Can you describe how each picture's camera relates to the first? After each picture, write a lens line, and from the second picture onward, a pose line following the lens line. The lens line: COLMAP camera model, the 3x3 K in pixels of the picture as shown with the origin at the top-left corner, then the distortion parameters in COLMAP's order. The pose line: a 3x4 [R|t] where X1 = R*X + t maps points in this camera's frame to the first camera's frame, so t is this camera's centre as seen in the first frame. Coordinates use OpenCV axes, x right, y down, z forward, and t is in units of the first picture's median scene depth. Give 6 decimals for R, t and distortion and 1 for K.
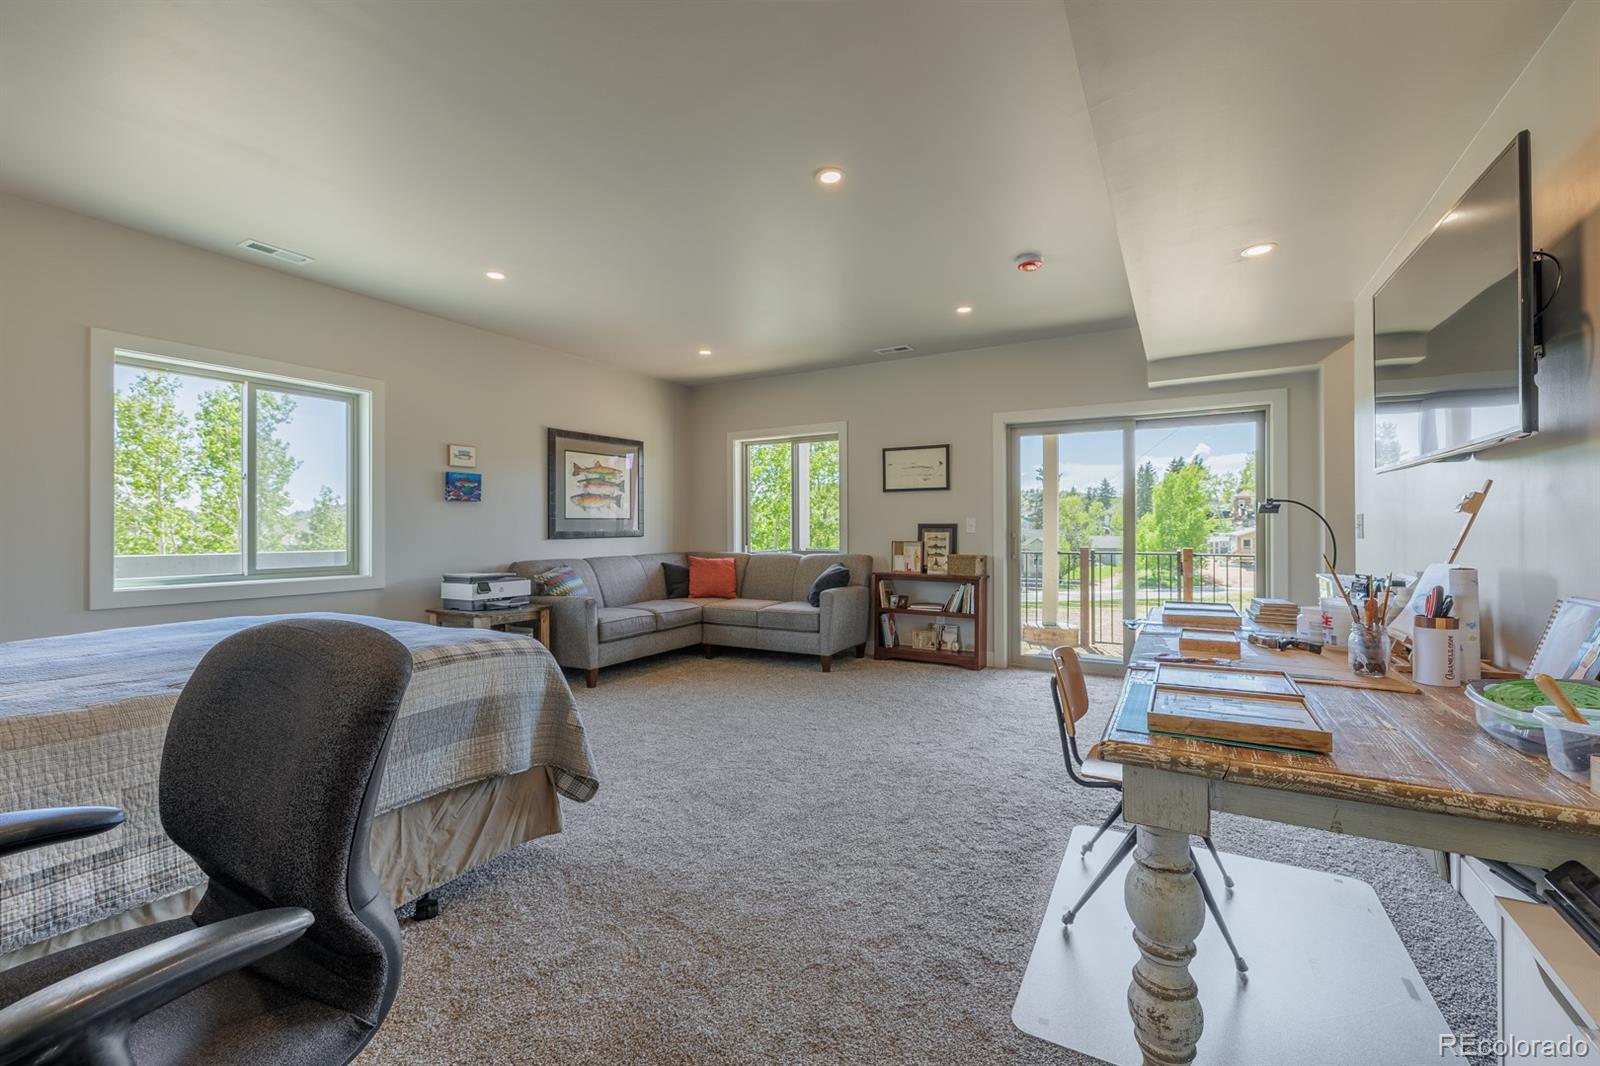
lens RADIAL K [[667.8, 0, 803.5], [0, 667.8, 527.1], [0, 0, 1]] dist [-0.001197, -0.000956]
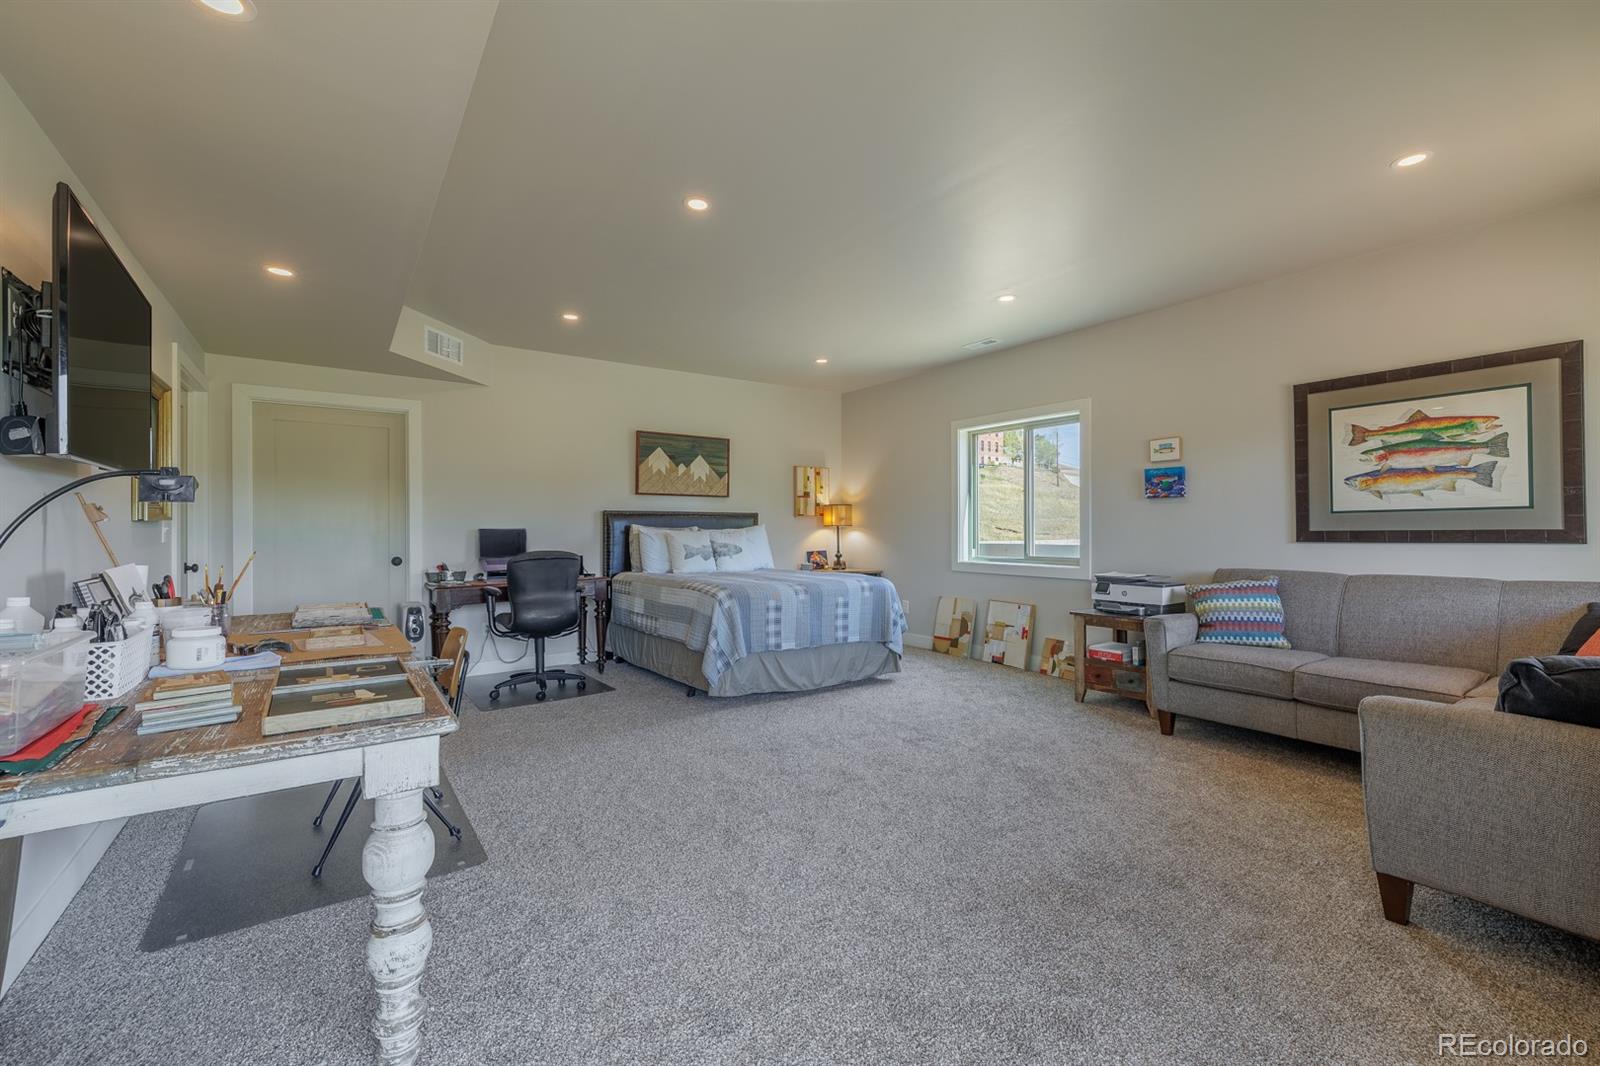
lens RADIAL K [[667.8, 0, 803.3], [0, 667.8, 527.2], [0, 0, 1]] dist [-0.001197, -0.000956]
pose [[-0.415310, 0.002828, -0.909676, 0.477310], [0.008037, 0.999968, -0.000560, -0.001357], [0.909644, -0.007543, -0.415319, 0.804144]]
